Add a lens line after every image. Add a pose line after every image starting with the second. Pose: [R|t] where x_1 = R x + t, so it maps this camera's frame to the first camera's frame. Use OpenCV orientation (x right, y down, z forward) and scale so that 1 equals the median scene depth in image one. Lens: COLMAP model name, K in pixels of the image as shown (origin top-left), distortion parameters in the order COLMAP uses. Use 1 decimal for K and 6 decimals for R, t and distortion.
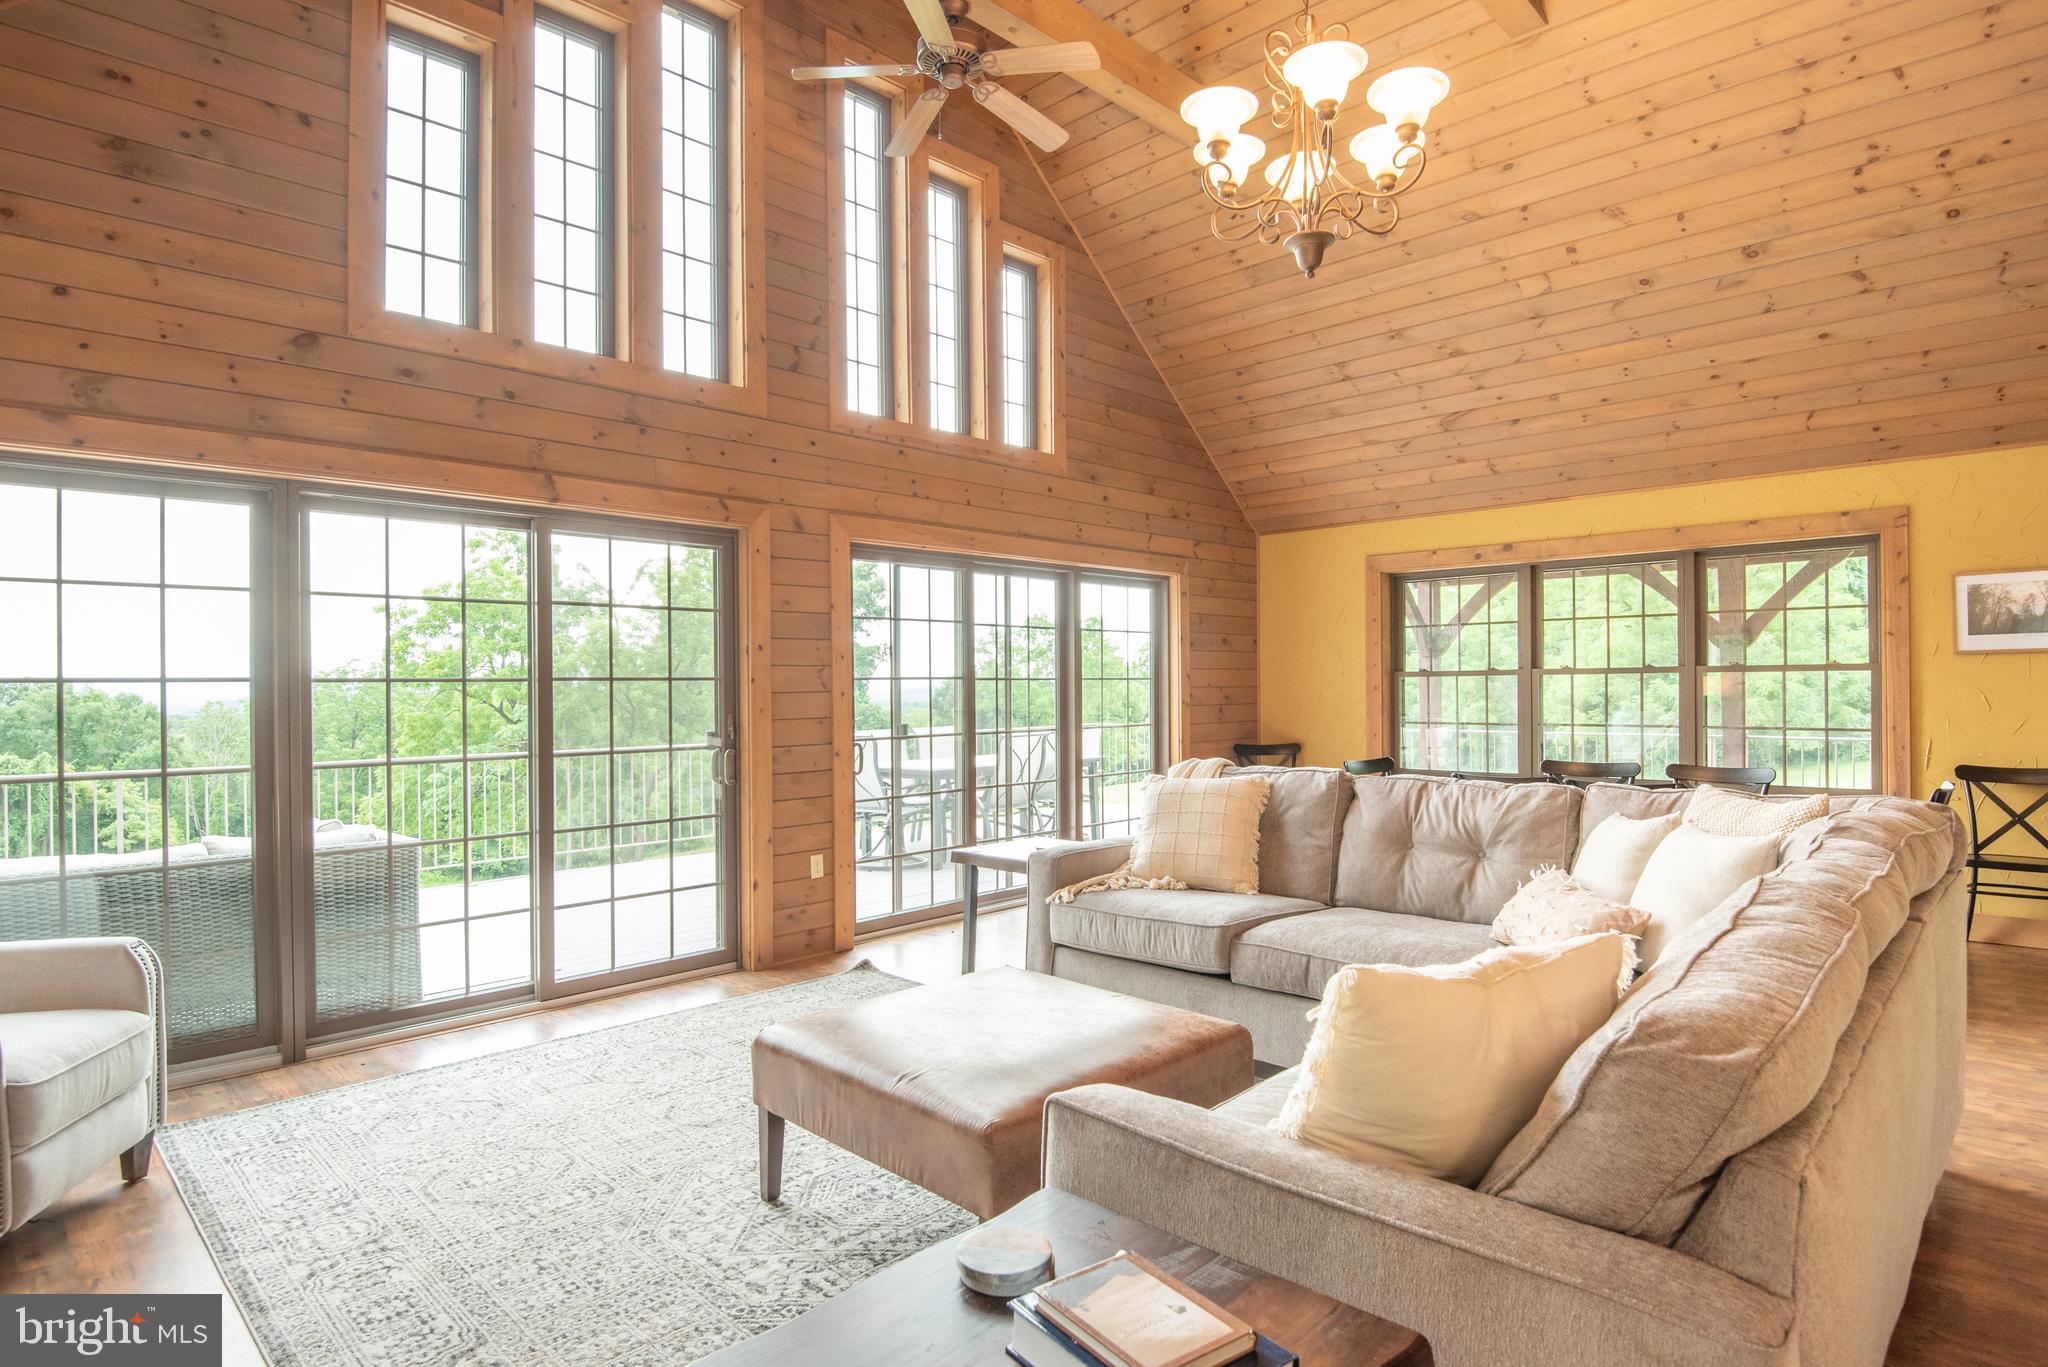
lens RADIAL K [[1101.5, 0, 1024.0], [0, 1101.5, 683.5], [0, 0, 1]] dist [0.005130, -0.022730]
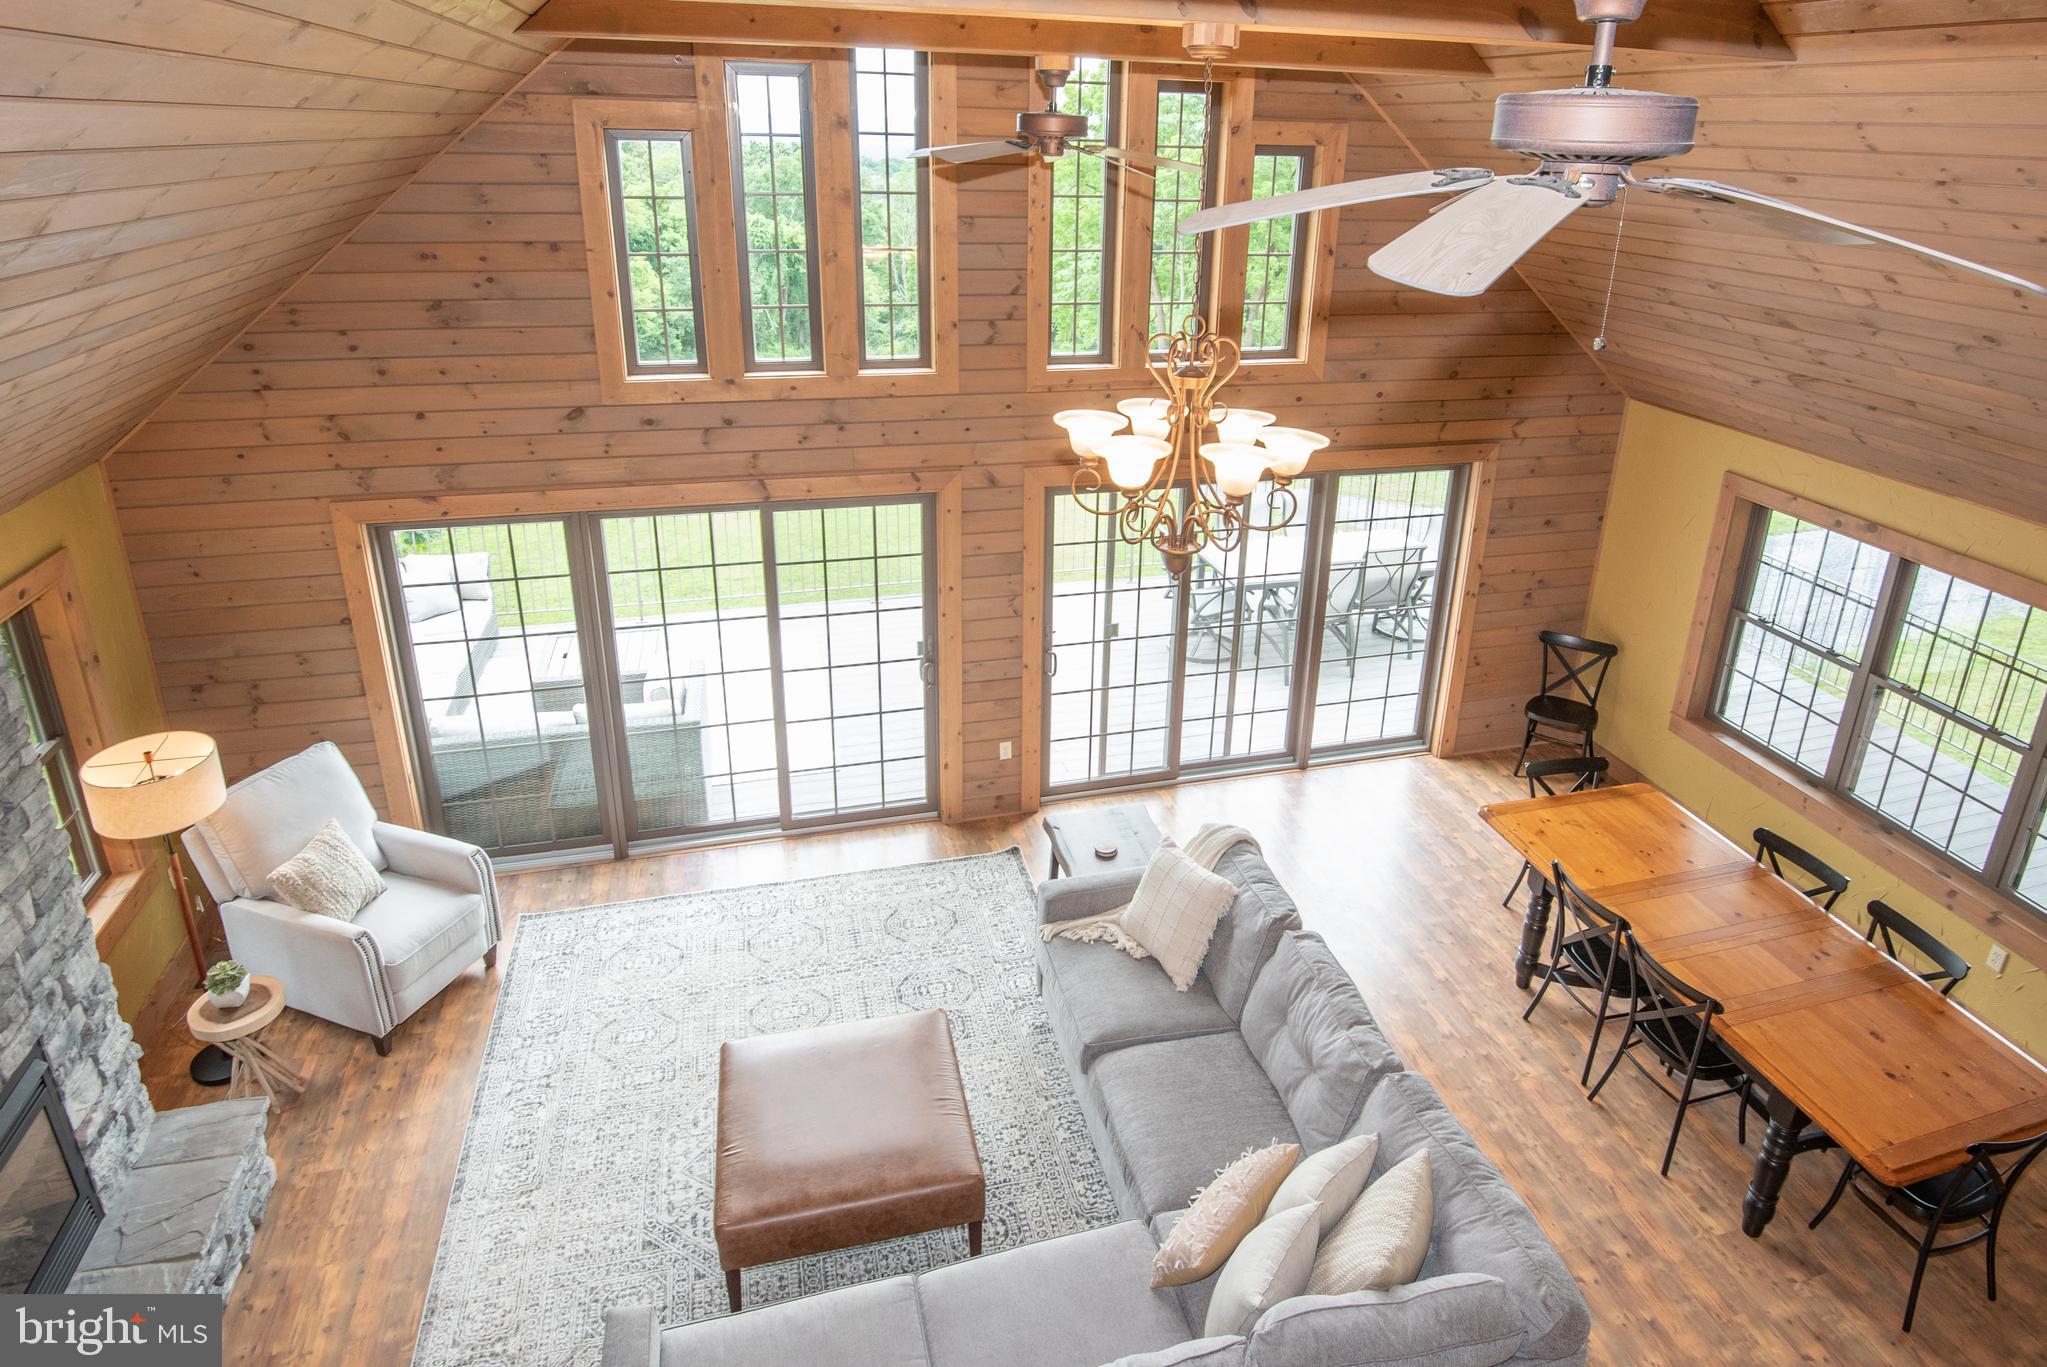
lens RADIAL K [[1199.1, 0, 1087.0], [0, 1199.1, 556.6], [0, 0, 1]] dist [0.000500, -0.000312]
pose [[0.871039, 0.199463, -0.448893, 0.466452], [-0.035684, 0.937125, 0.347164, -0.525211], [0.489916, -0.286375, 0.823391, 0.019904]]
